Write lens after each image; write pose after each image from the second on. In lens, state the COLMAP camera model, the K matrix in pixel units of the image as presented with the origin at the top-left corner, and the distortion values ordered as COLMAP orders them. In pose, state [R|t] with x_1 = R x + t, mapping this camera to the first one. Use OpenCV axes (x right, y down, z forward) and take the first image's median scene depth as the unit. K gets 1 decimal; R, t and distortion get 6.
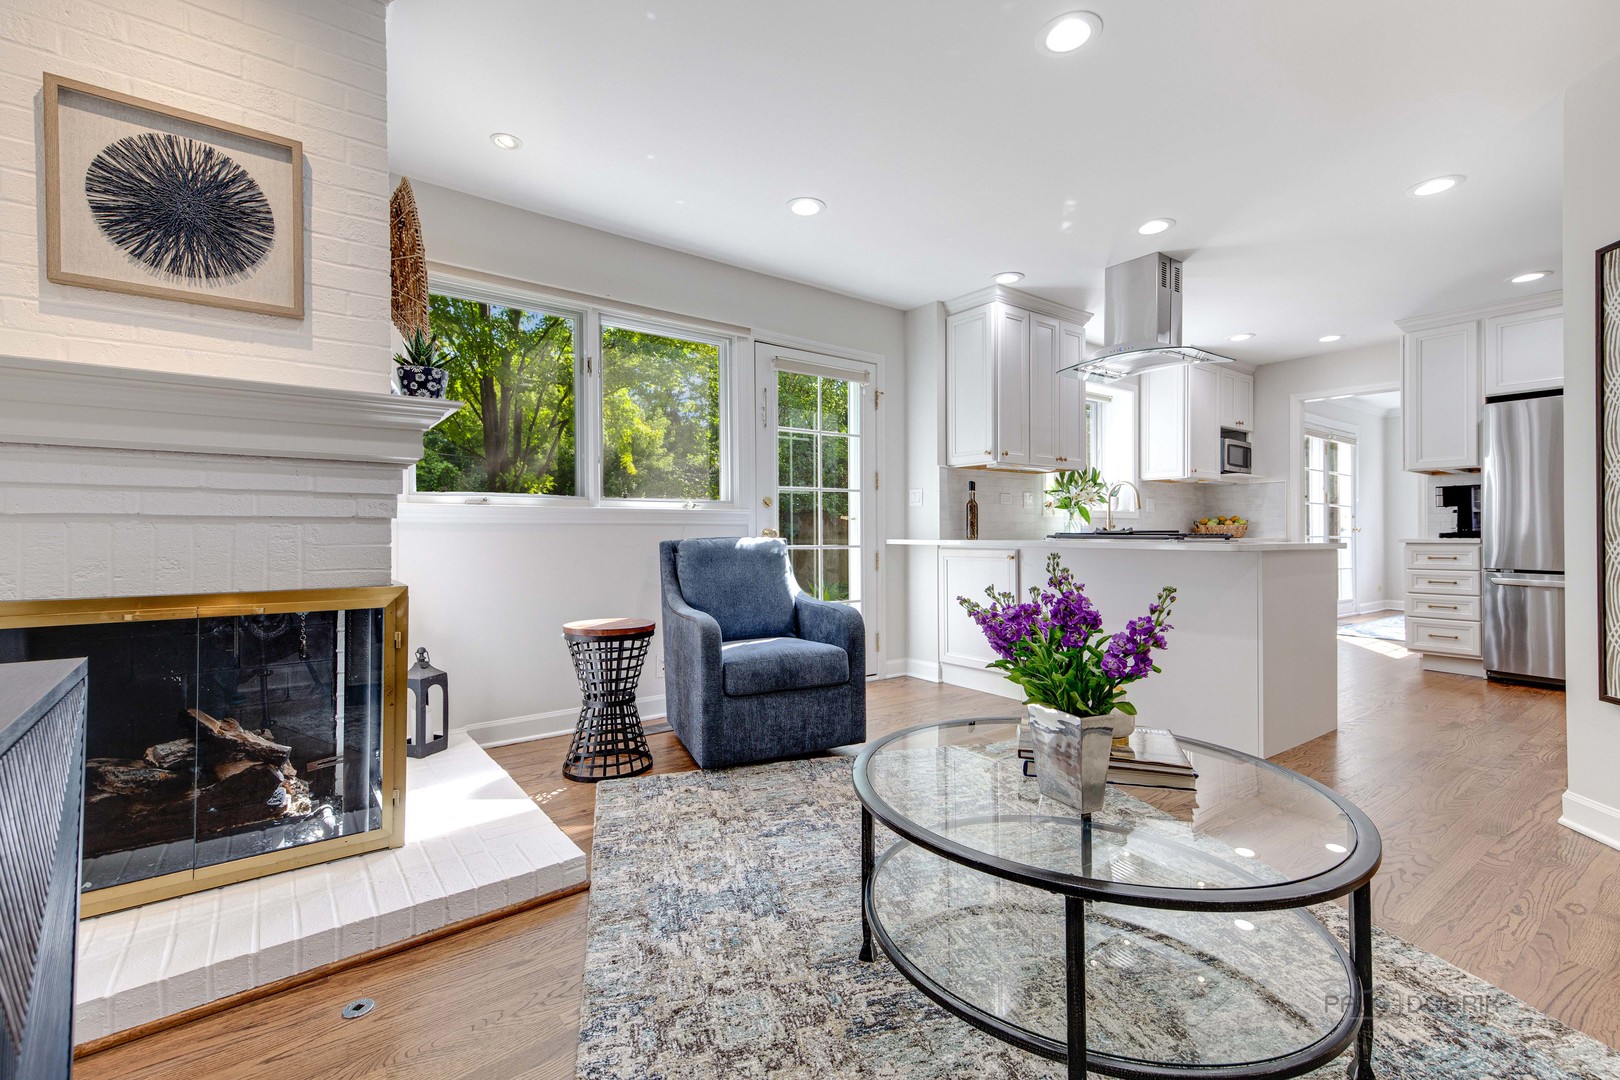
lens RADIAL K [[707.5, 0, 810.5], [0, 707.5, 534.1], [0, 0, 1]] dist [0.001999, 0.000126]
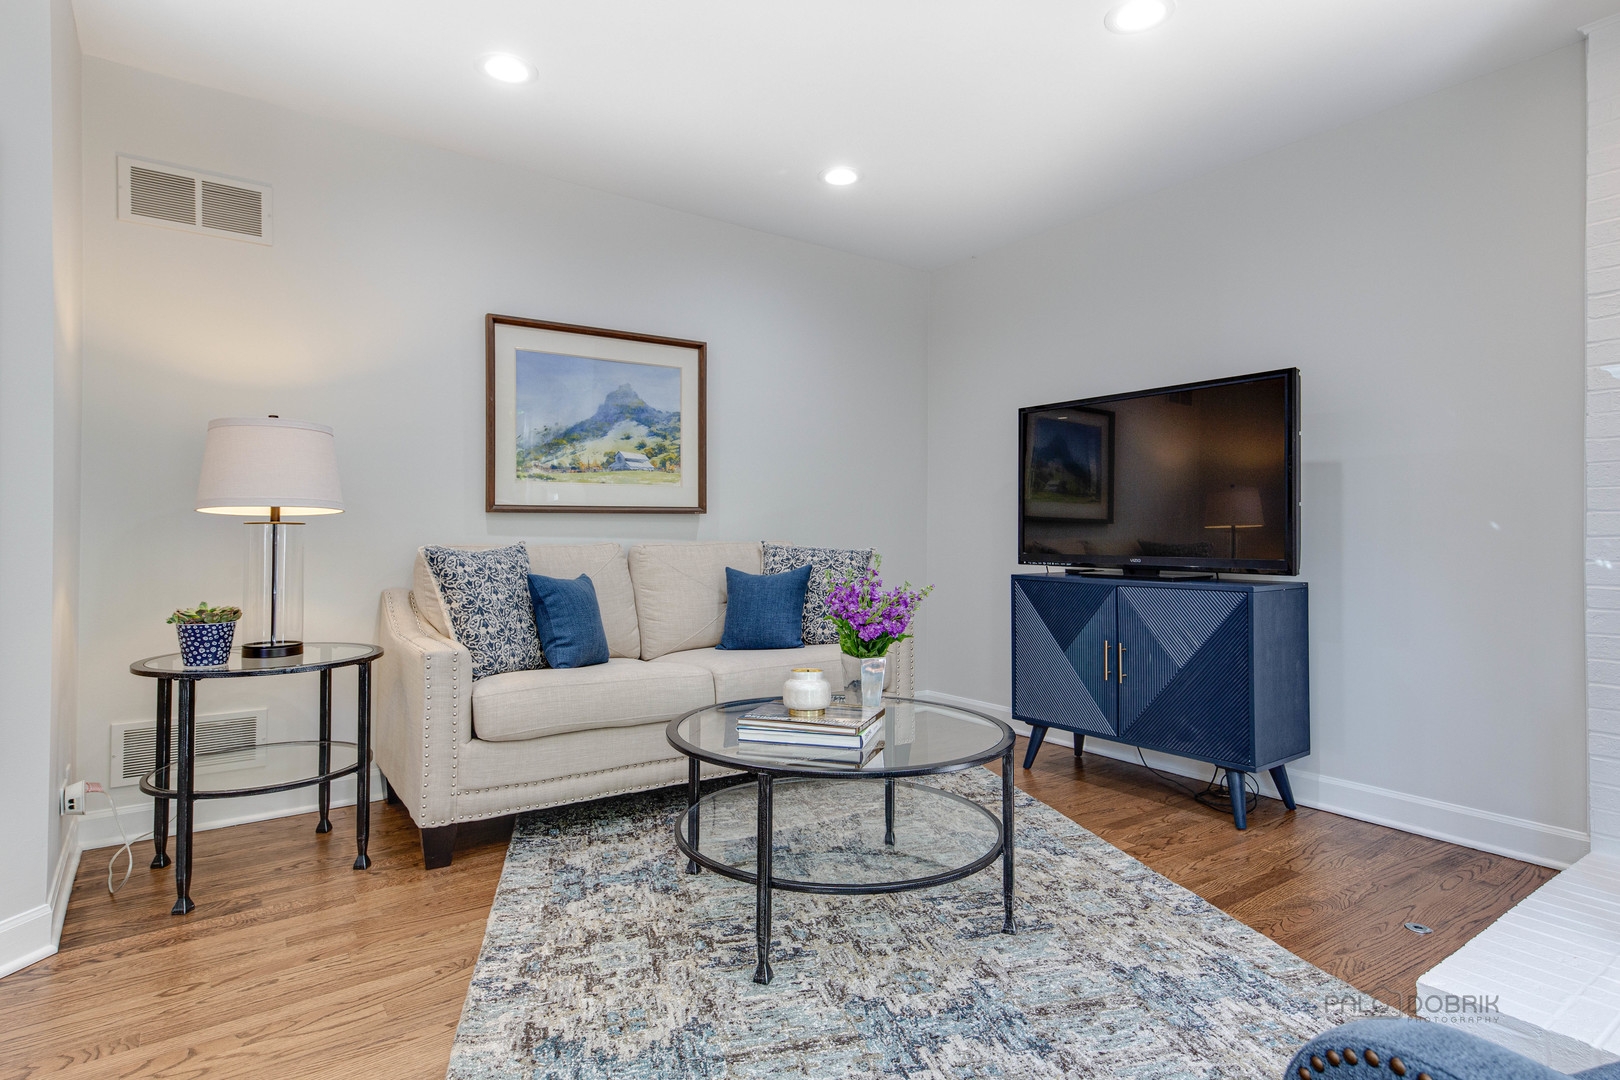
lens RADIAL K [[829.3, 0, 815.9], [0, 829.3, 529.8], [0, 0, 1]] dist [0.043081, 0.000279]
pose [[-0.999858, -0.004843, 0.016112, 0.293107], [-0.004926, 0.999975, -0.005083, -0.012303], [-0.016087, -0.005162, -0.999857, 1.863760]]
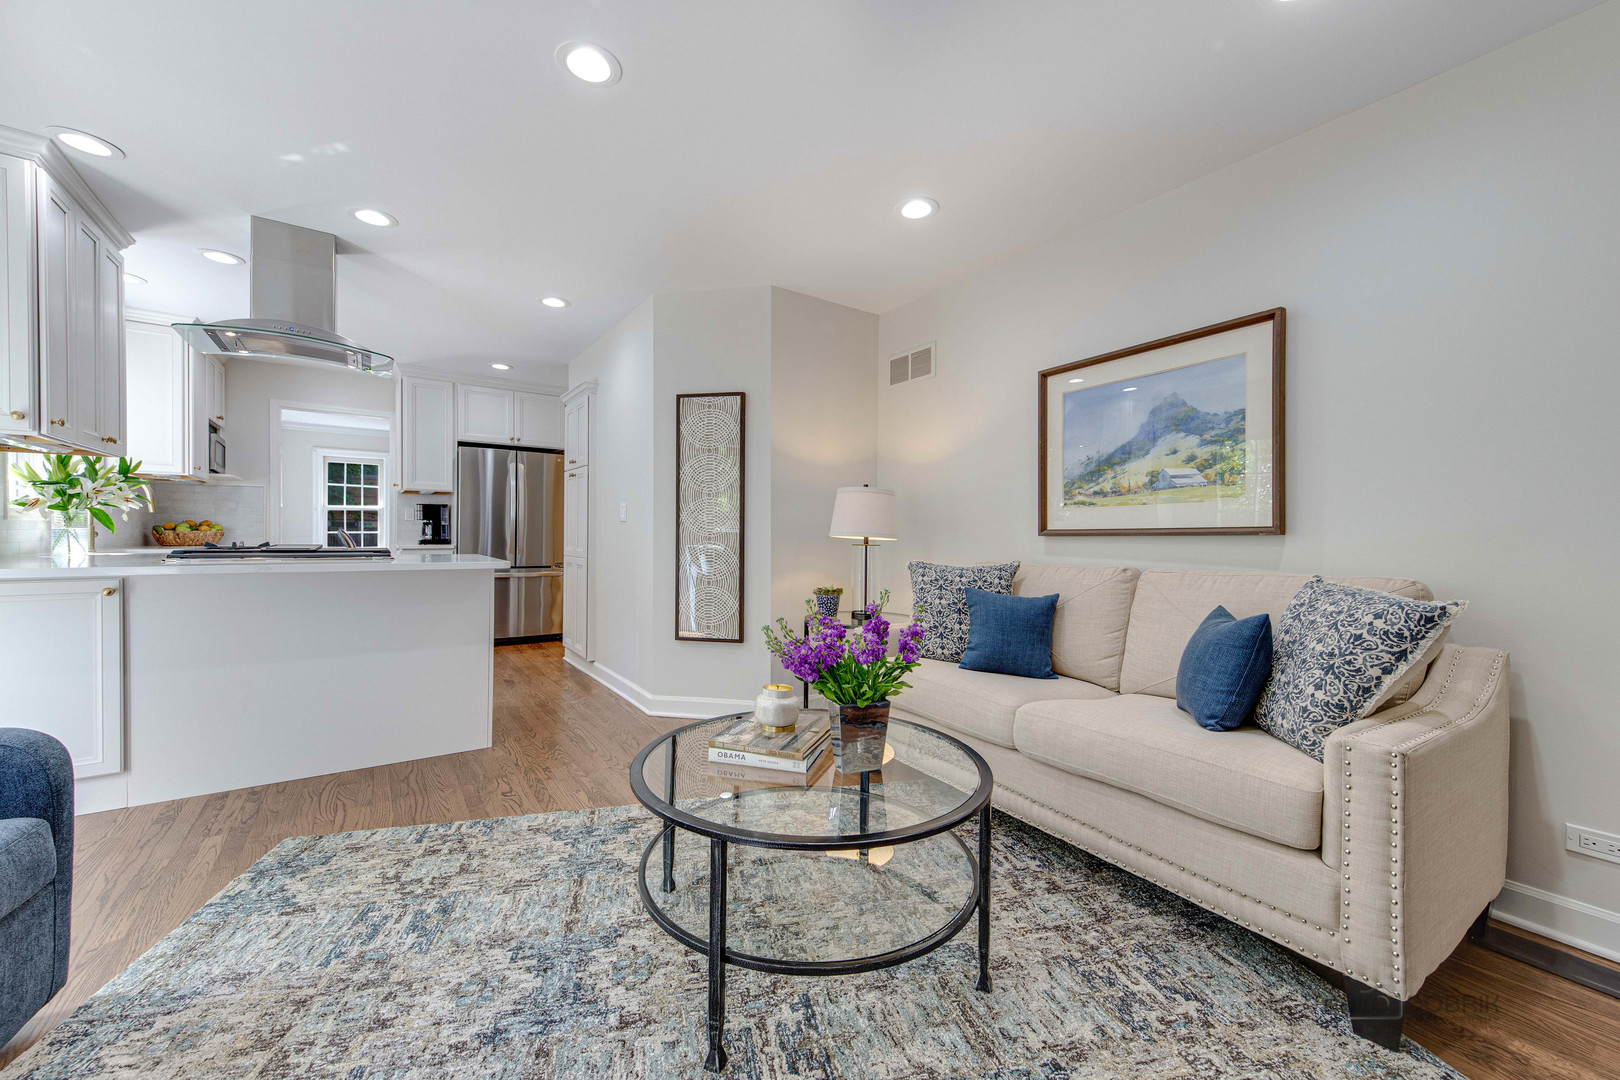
lens RADIAL K [[622.6, 0, 814.2], [0, 622.6, 545.3], [0, 0, 1]] dist [0.008798, -0.000121]
pose [[0.017009, -0.016801, 0.999714, -0.553075], [-0.010704, 0.999798, 0.016985, -0.050434], [-0.999798, -0.010990, 0.016825, 0.705027]]
